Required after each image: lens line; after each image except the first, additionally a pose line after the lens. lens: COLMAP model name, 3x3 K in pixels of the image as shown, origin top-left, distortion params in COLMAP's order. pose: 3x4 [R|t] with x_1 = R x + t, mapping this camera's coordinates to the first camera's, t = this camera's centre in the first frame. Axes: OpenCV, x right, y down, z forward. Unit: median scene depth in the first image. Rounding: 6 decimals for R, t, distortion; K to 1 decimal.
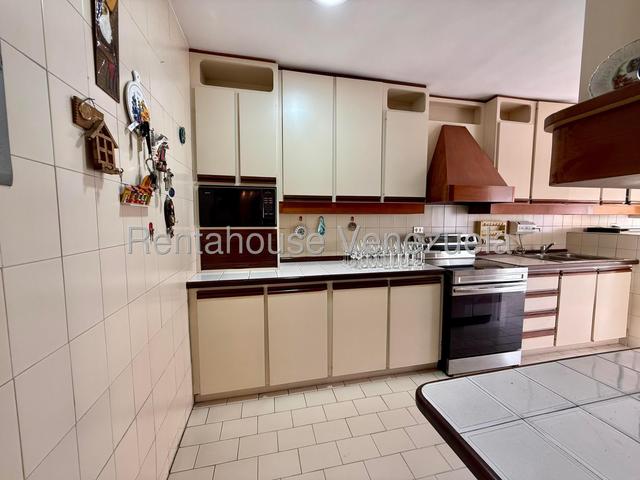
lens RADIAL K [[255.2, 0, 322.5], [0, 255.2, 240.3], [0, 0, 1]] dist [-0.003395, -0.000103]
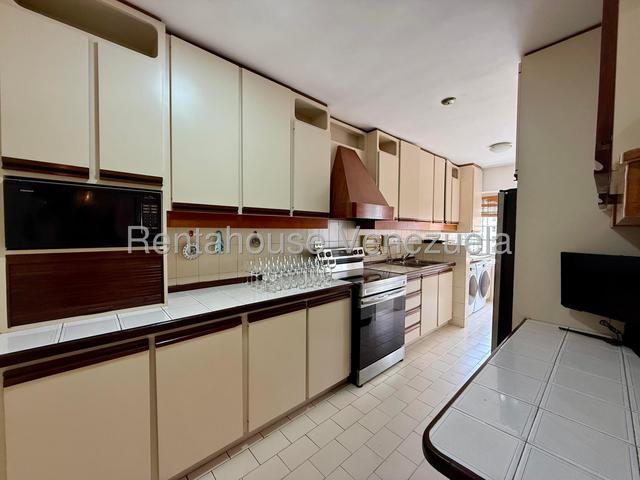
lens RADIAL K [[255.2, 0, 321.9], [0, 255.2, 238.9], [0, 0, 1]] dist [-0.003395, -0.000103]
pose [[0.864790, -0.009207, 0.502049, -0.138159], [0.032047, 0.998806, -0.036885, -0.029569], [-0.501110, 0.047987, 0.864052, 0.148493]]
